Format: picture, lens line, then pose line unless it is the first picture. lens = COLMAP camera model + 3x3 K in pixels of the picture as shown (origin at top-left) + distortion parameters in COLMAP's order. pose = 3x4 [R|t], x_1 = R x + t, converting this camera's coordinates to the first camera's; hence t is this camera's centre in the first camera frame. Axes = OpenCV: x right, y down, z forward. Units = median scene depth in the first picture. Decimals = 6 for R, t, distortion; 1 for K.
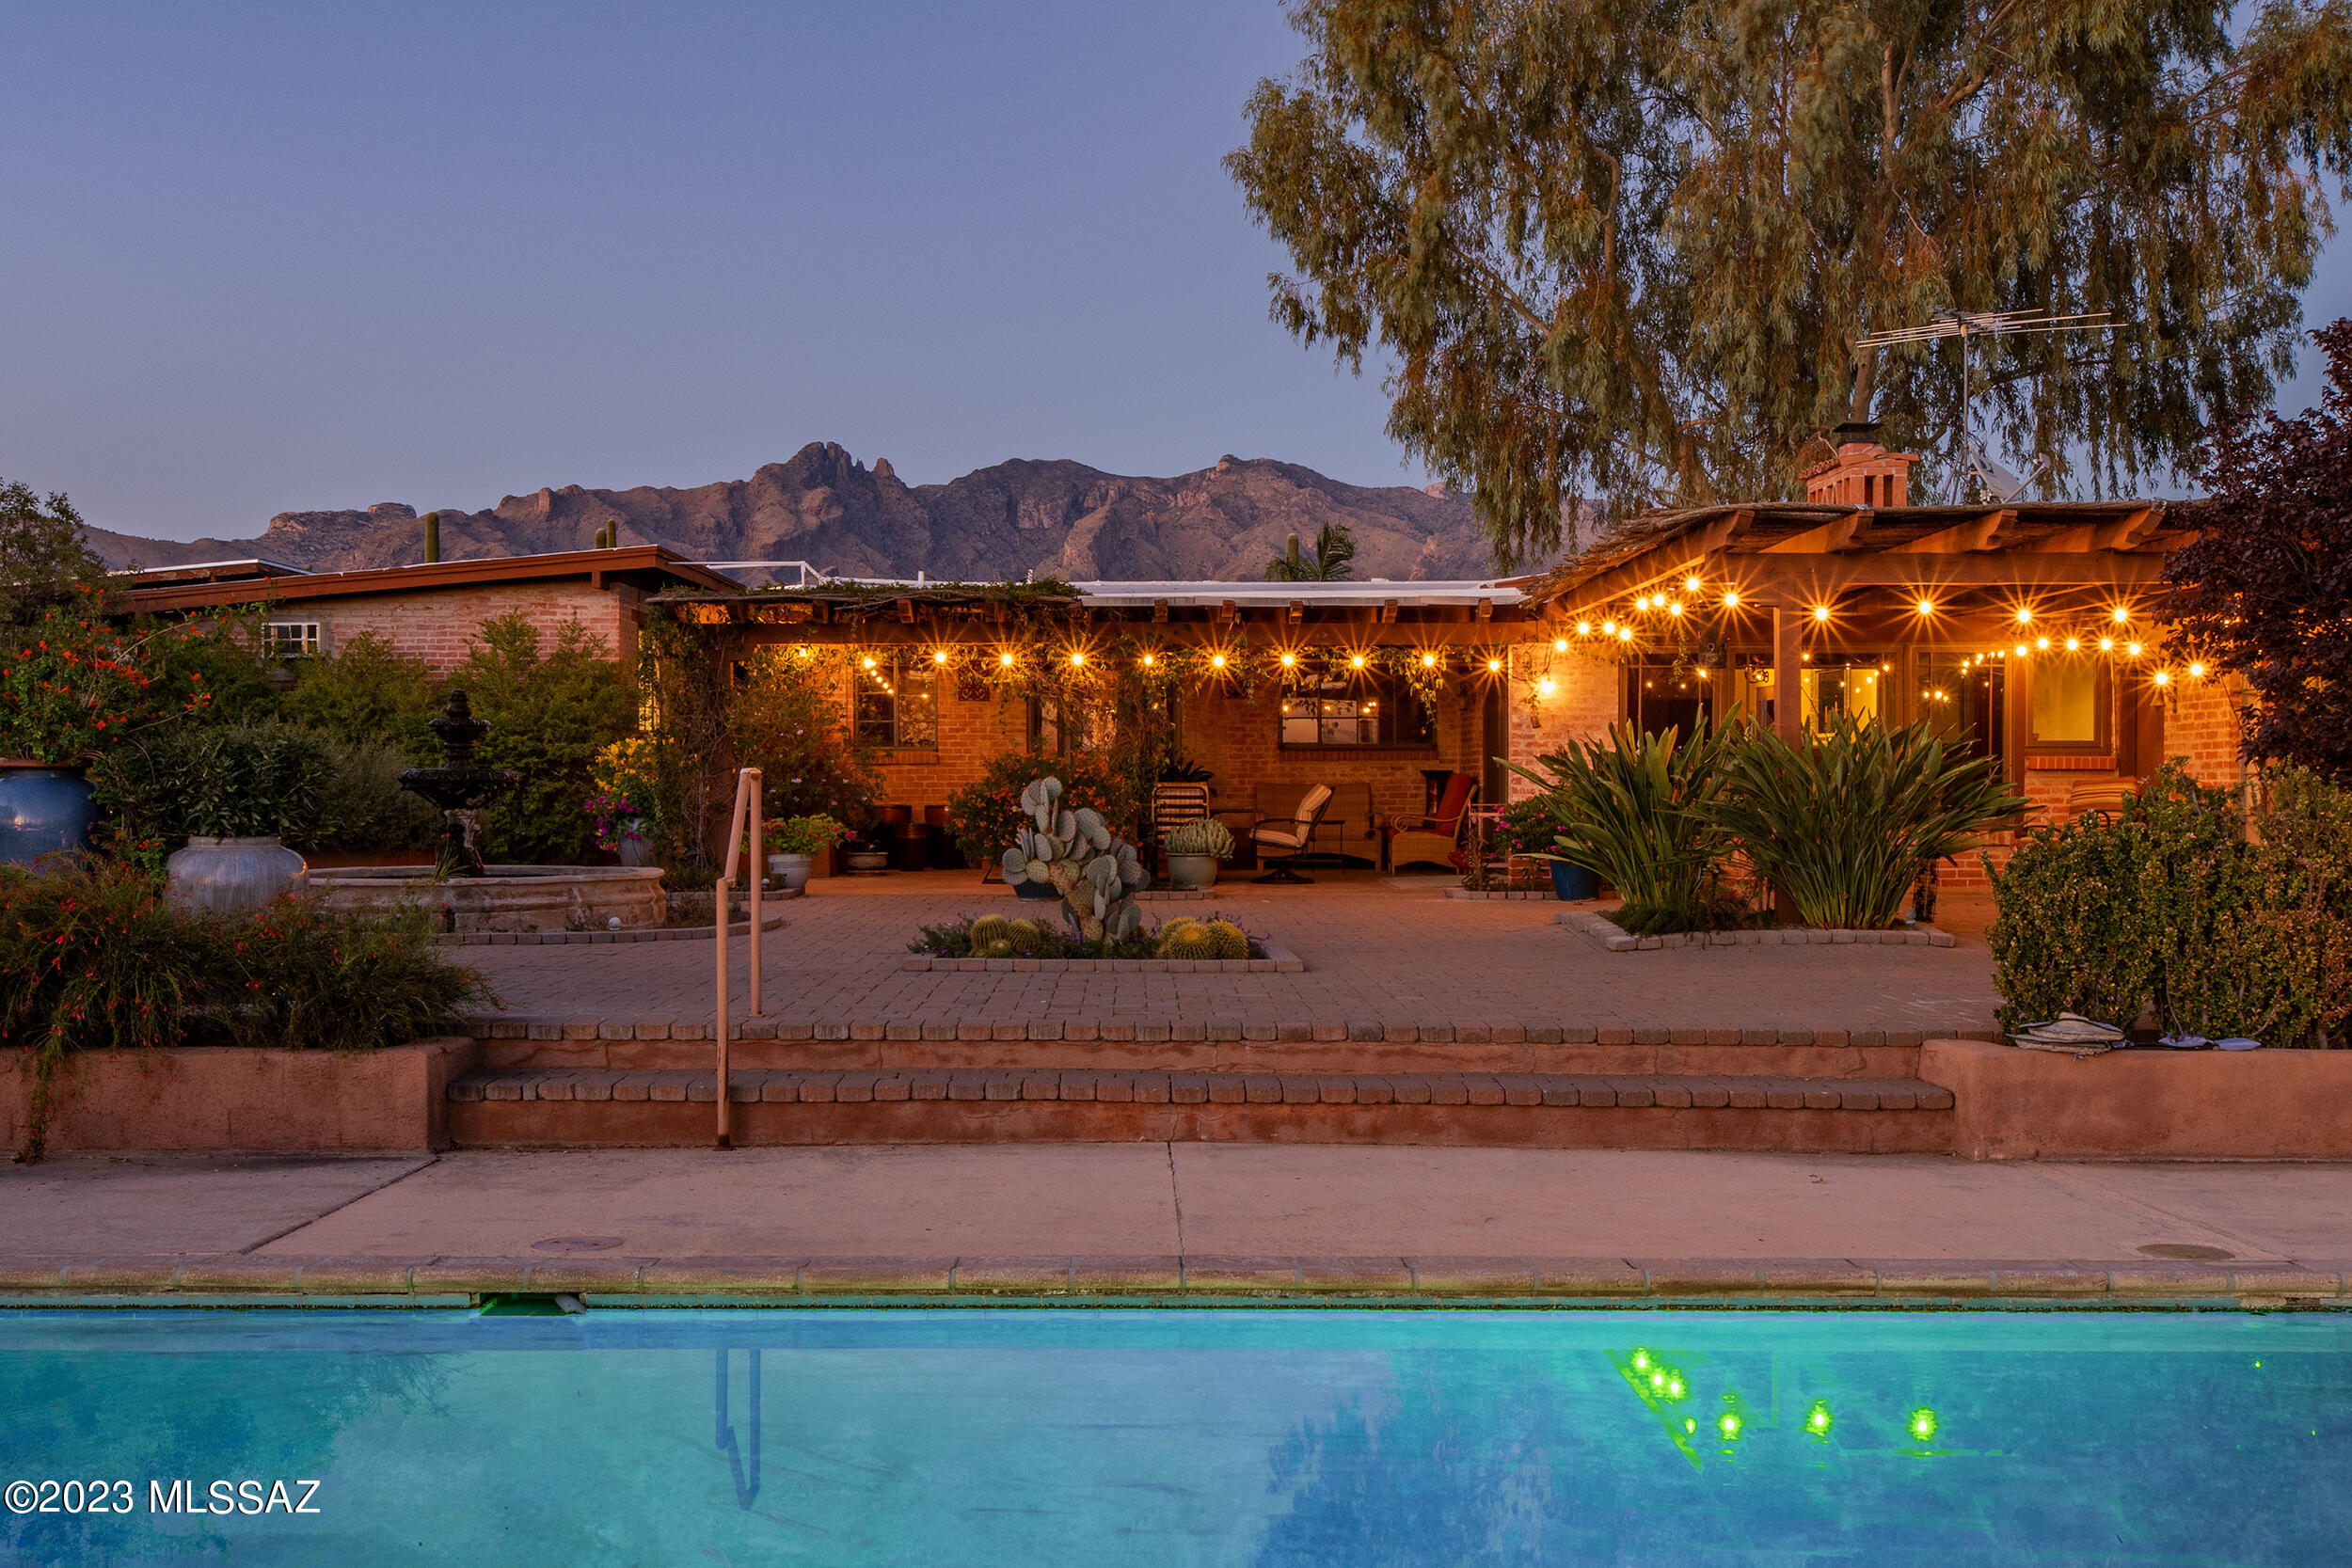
lens RADIAL K [[2459.5, 0, 1176.0], [0, 2459.5, 784.0], [0, 0, 1]] dist [0.007930, 0.007287]
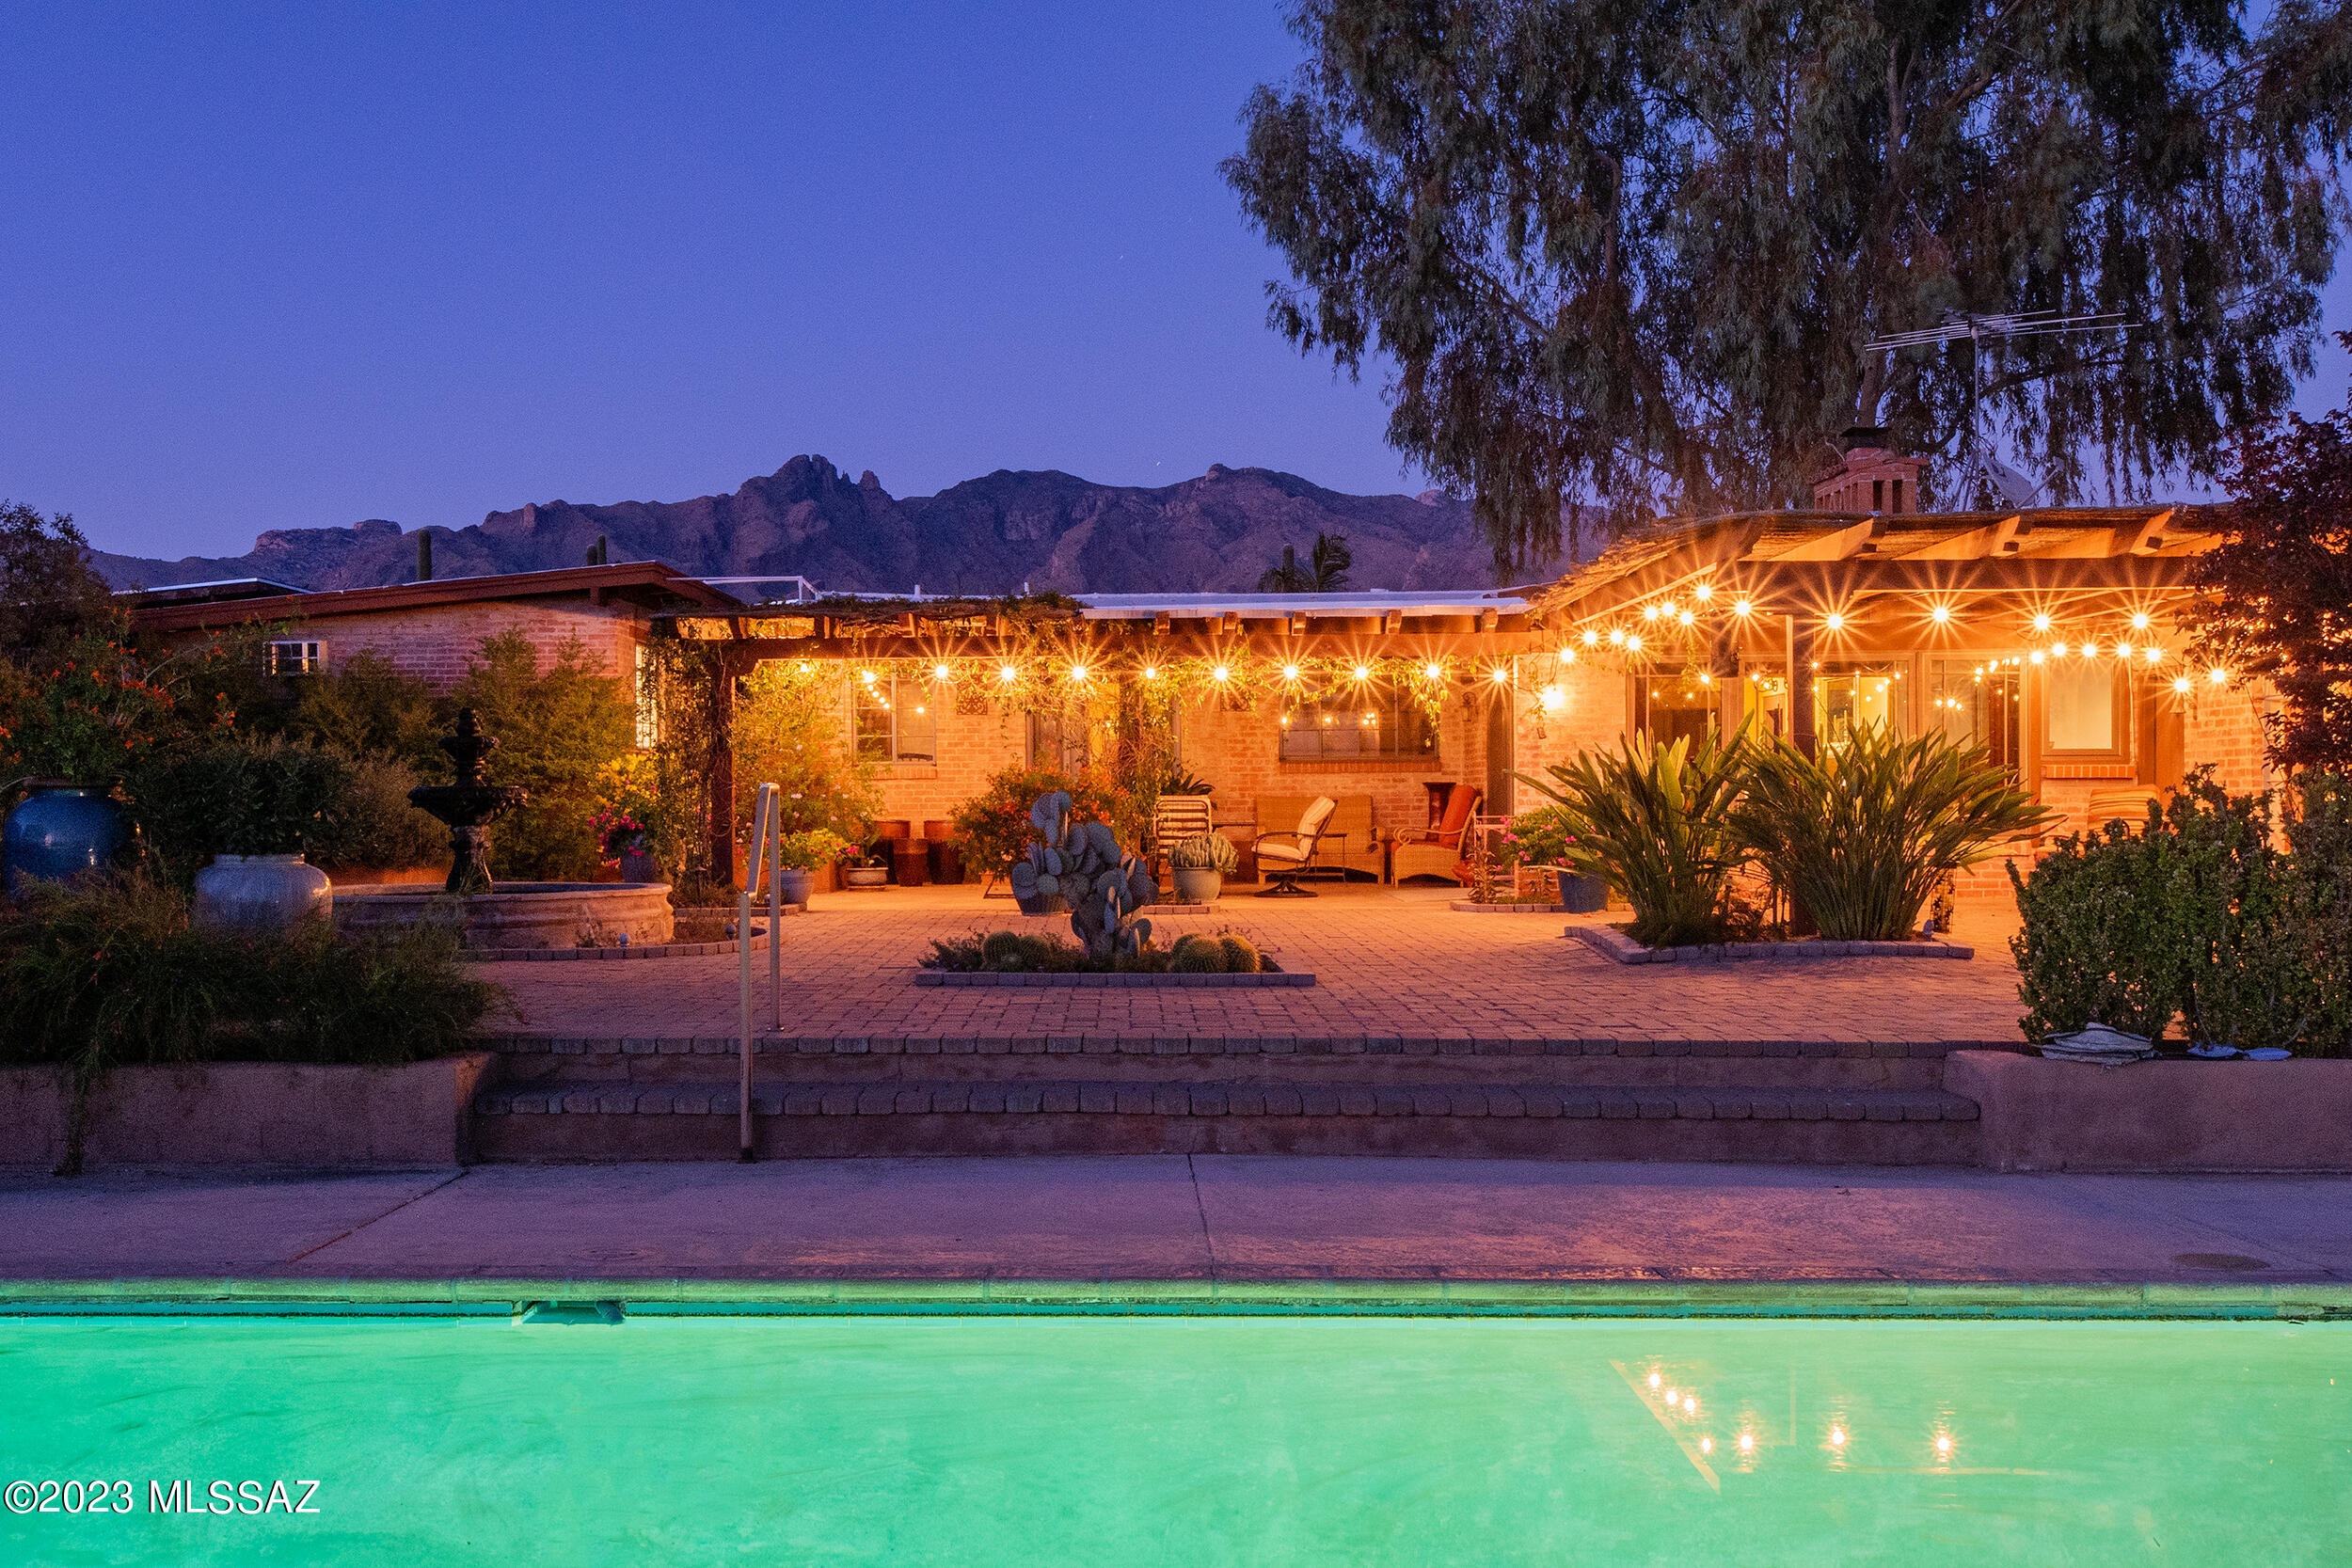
lens RADIAL K [[2438.1, 0, 1141.7], [0, 2438.1, 790.0], [0, 0, 1]] dist [0.005416, 0.008131]
pose [[0.999638, -0.005360, -0.026374, 0.012004], [0.005289, 0.999982, -0.002758, -0.000424], [0.026388, 0.002618, 0.999648, 0.016923]]
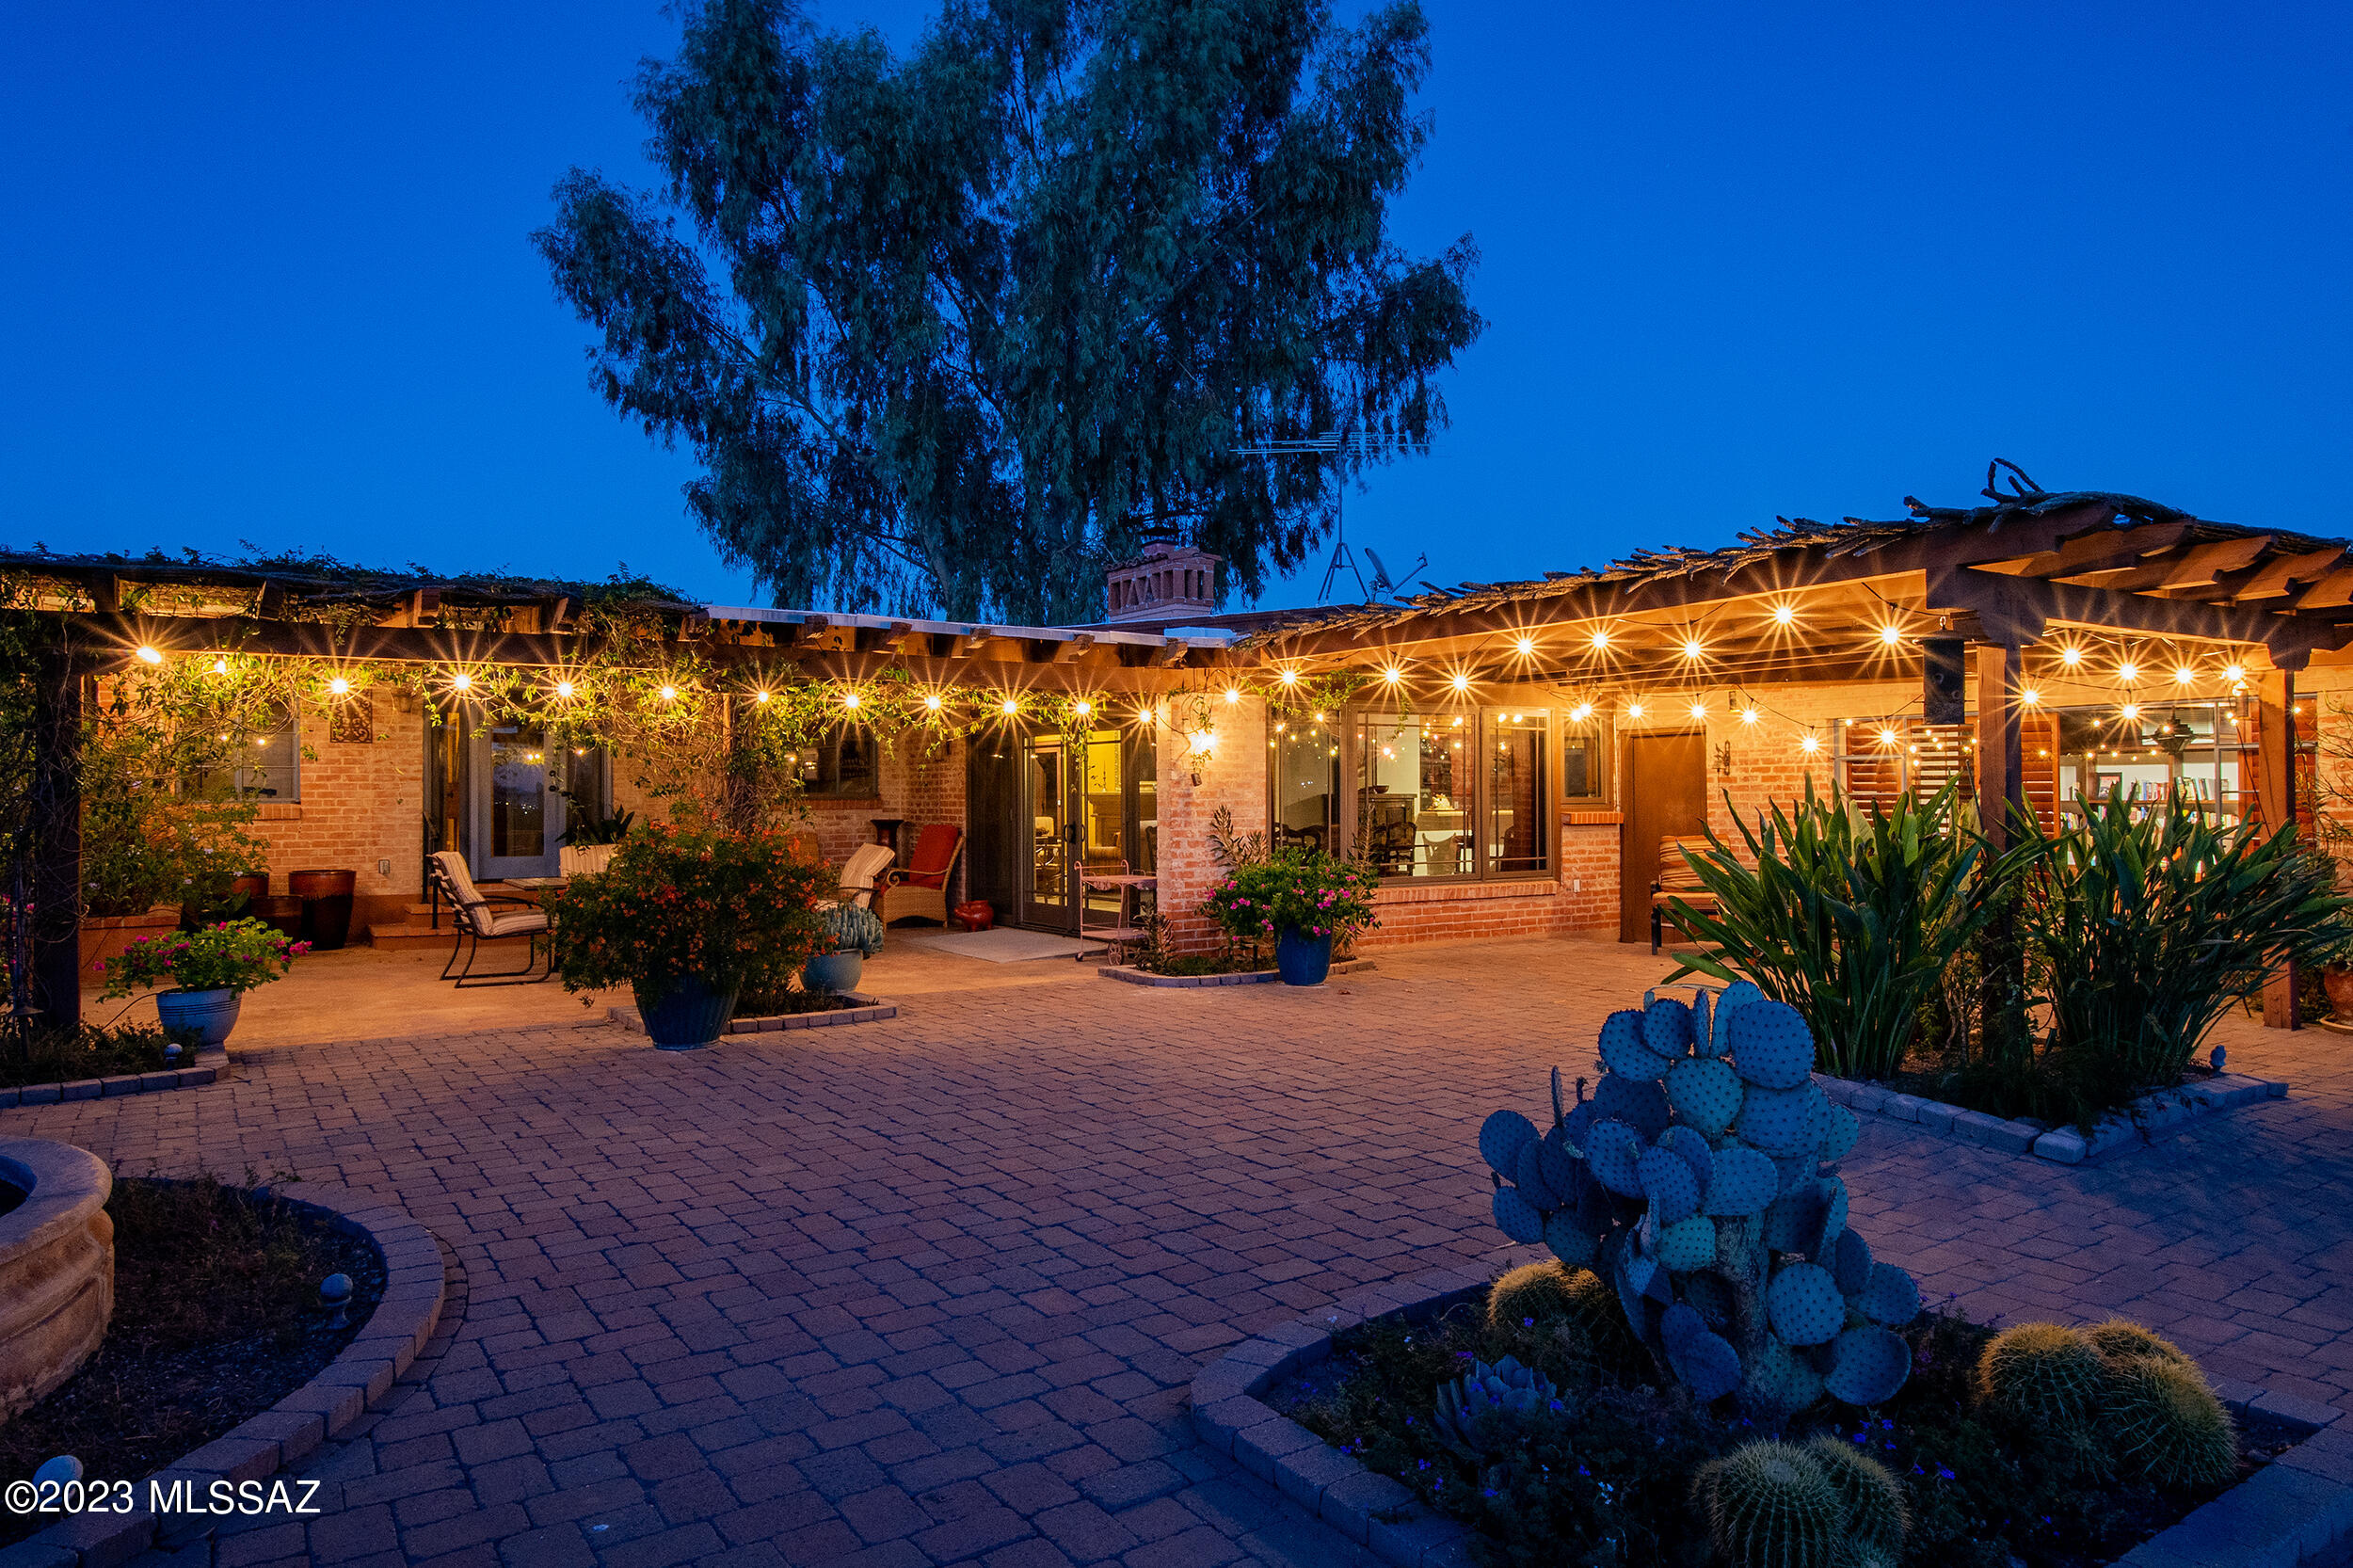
lens RADIAL K [[1405.0, 0, 1176.5], [0, 1405.0, 784.0], [0, 0, 1]] dist [-0.000901, 0.000000]
pose [[0.824233, 0.000570, 0.566251, -0.165864], [0.003440, 0.999976, -0.006013, -0.021902], [-0.566240, 0.006904, 0.824211, 0.615844]]
